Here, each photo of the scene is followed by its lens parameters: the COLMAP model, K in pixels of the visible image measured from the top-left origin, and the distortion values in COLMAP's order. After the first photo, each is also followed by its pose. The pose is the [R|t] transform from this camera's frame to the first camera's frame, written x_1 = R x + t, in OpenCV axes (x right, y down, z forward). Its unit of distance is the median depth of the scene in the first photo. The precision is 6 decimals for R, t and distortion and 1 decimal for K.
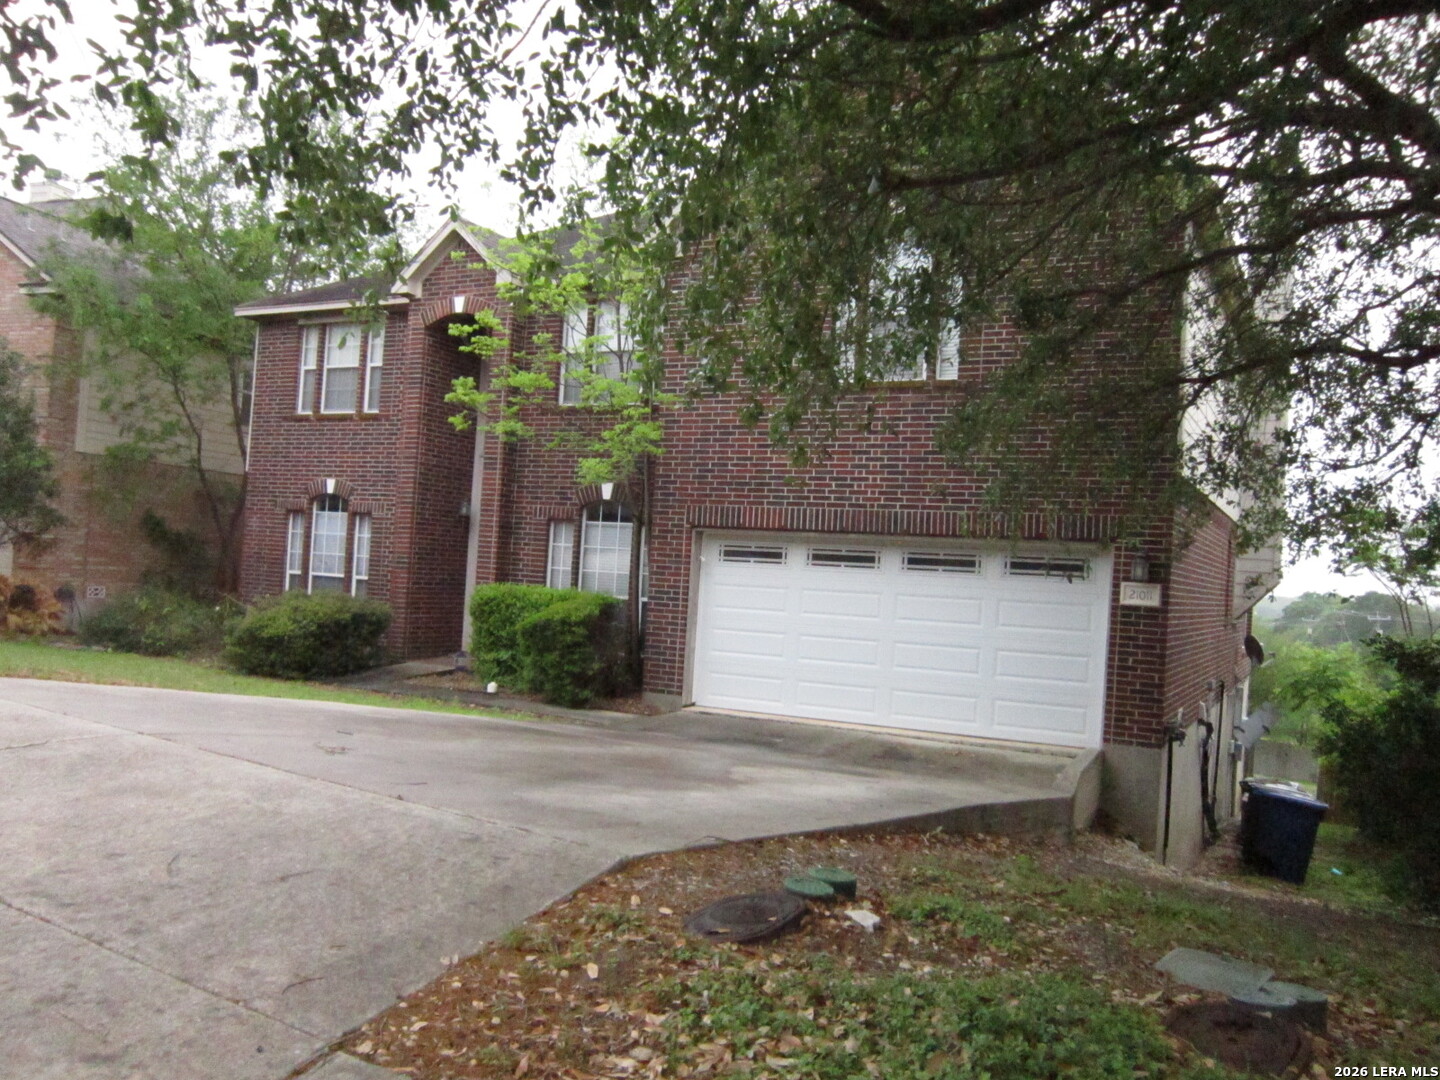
lens RADIAL K [[1173.8, 0, 720.0], [0, 1173.8, 540.0], [0, 0, 1]] dist [-0.065458, 0.056365]
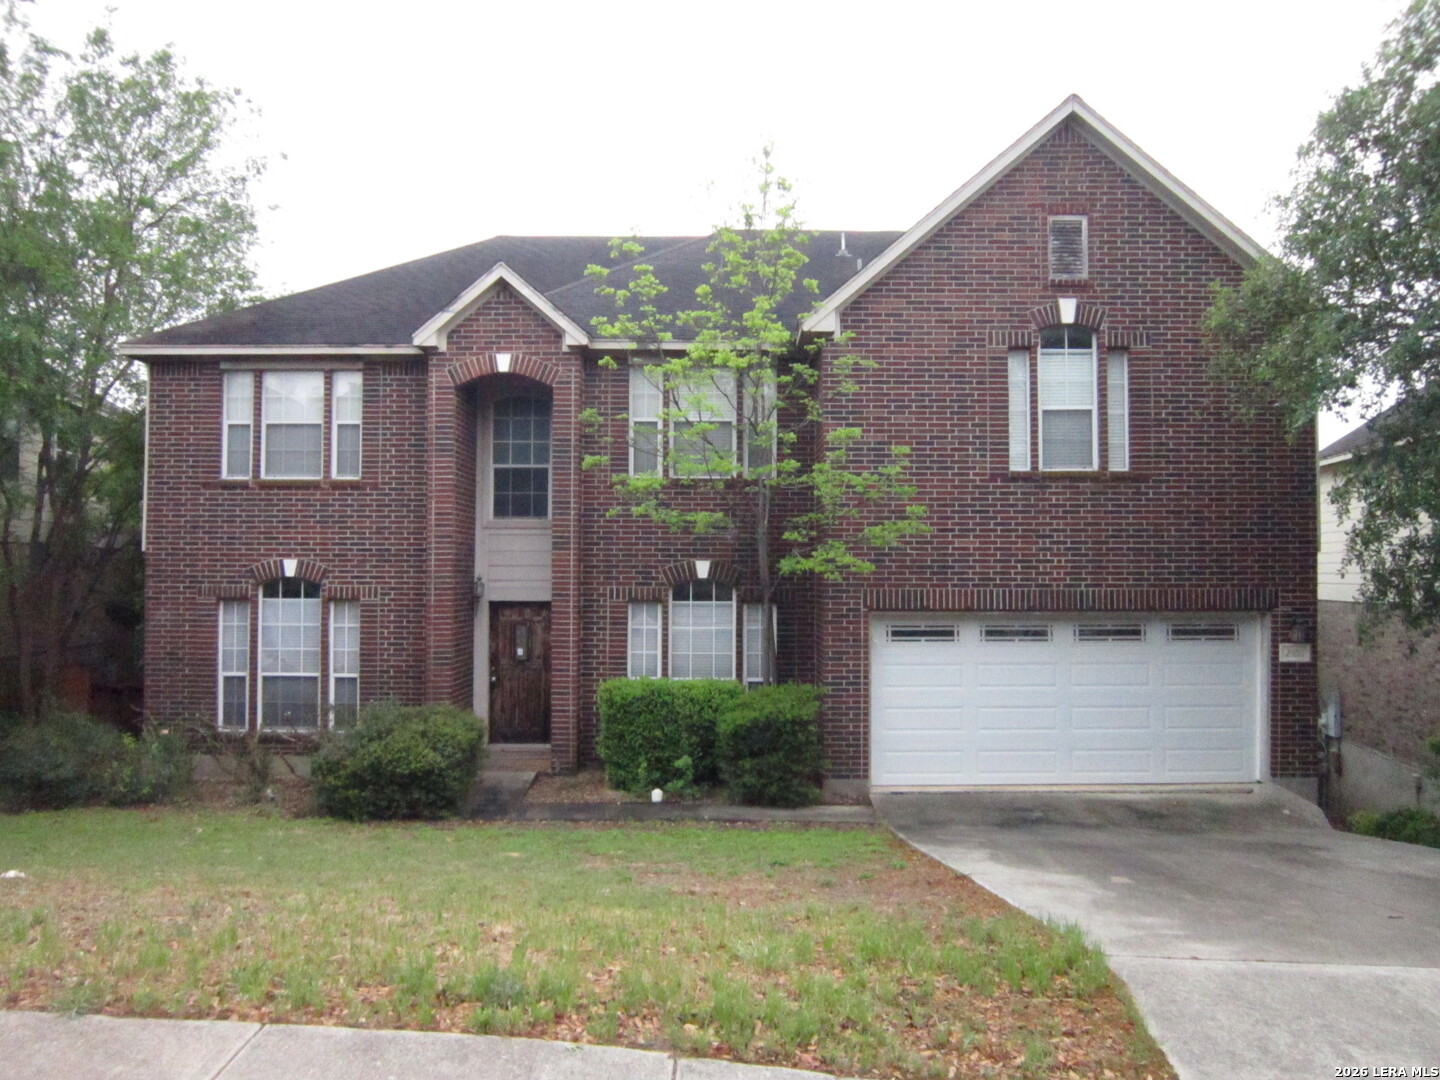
lens RADIAL K [[1173.8, 0, 720.0], [0, 1173.8, 540.0], [0, 0, 1]] dist [-0.065458, 0.056365]
pose [[0.885704, -0.041693, 0.462374, -0.614928], [0.036047, 0.999129, 0.021044, -0.099994], [-0.462849, -0.001971, 0.886435, 0.172543]]
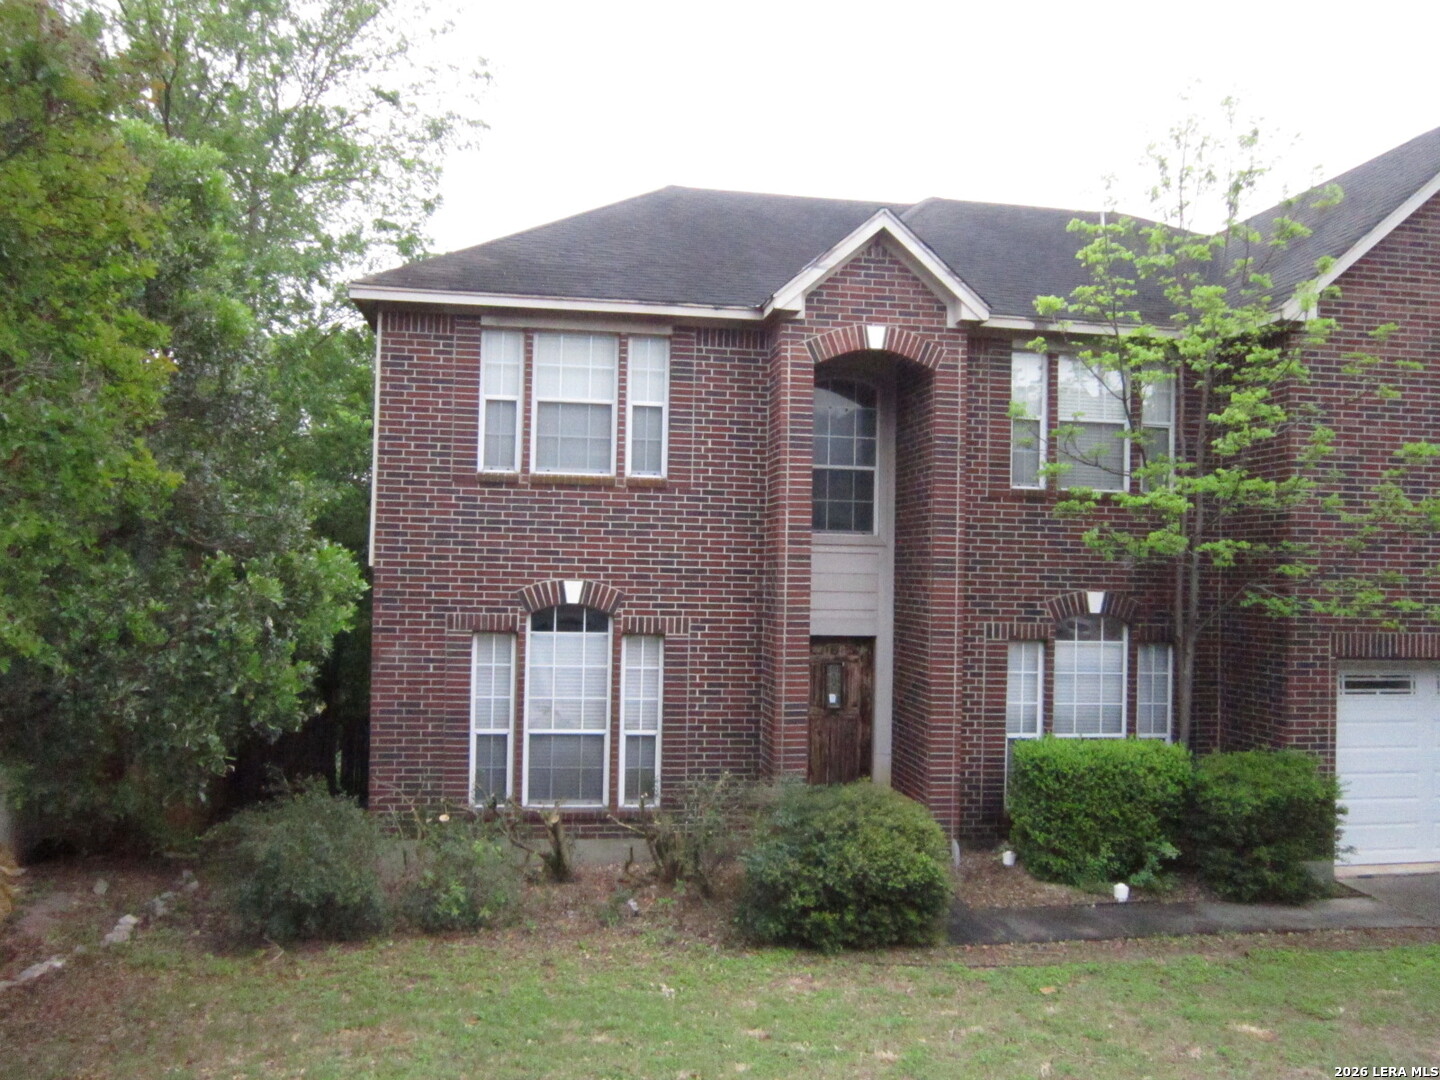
lens RADIAL K [[1173.8, 0, 720.0], [0, 1173.8, 540.0], [0, 0, 1]] dist [-0.065458, 0.056365]
pose [[0.803105, -0.025265, 0.595301, -0.892695], [0.008168, 0.999474, 0.031400, -0.129187], [-0.595781, -0.020355, 0.802889, 0.614623]]
